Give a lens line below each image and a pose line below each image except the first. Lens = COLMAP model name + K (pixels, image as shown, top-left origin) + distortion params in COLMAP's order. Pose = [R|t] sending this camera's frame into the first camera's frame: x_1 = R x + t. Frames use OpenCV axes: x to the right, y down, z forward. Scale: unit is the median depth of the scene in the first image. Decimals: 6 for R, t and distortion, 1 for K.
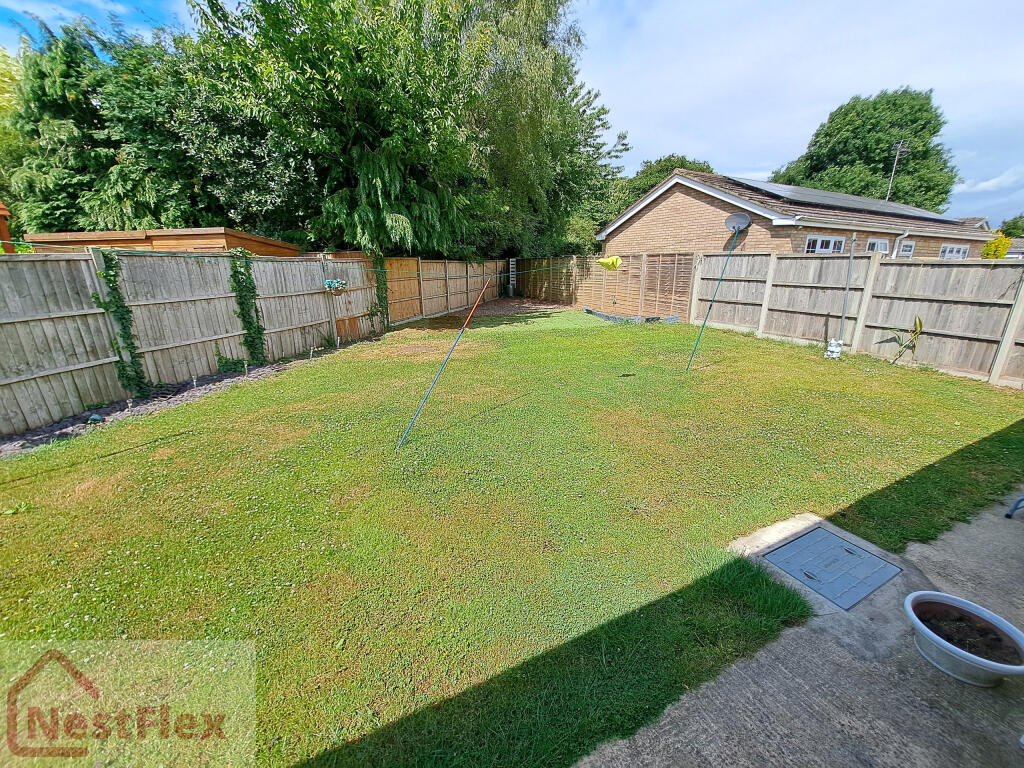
lens RADIAL K [[404.2, 0, 512.9], [0, 404.2, 397.8], [0, 0, 1]] dist [-0.018722, 0.000206]
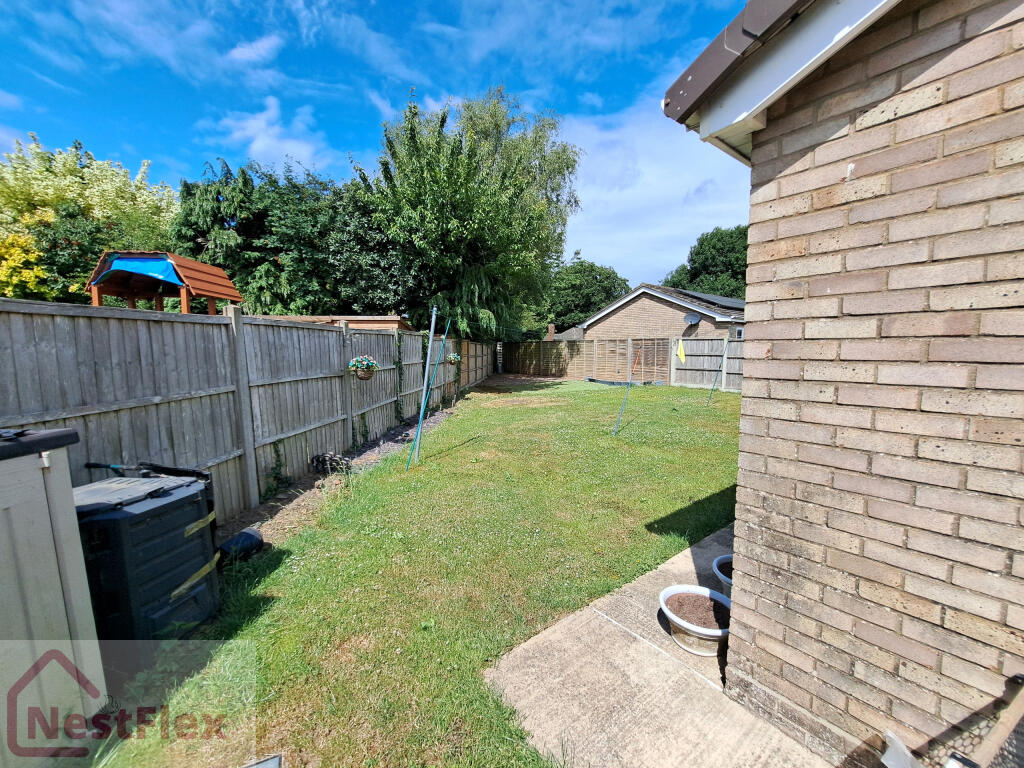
lens RADIAL K [[404.2, 0, 521.5], [0, 404.2, 393.1], [0, 0, 1]] dist [-0.018722, 0.000206]
pose [[0.977216, -0.017946, 0.211489, -0.497928], [0.061798, 0.977307, -0.202614, 0.127858], [-0.203054, 0.211067, 0.956148, -0.325704]]
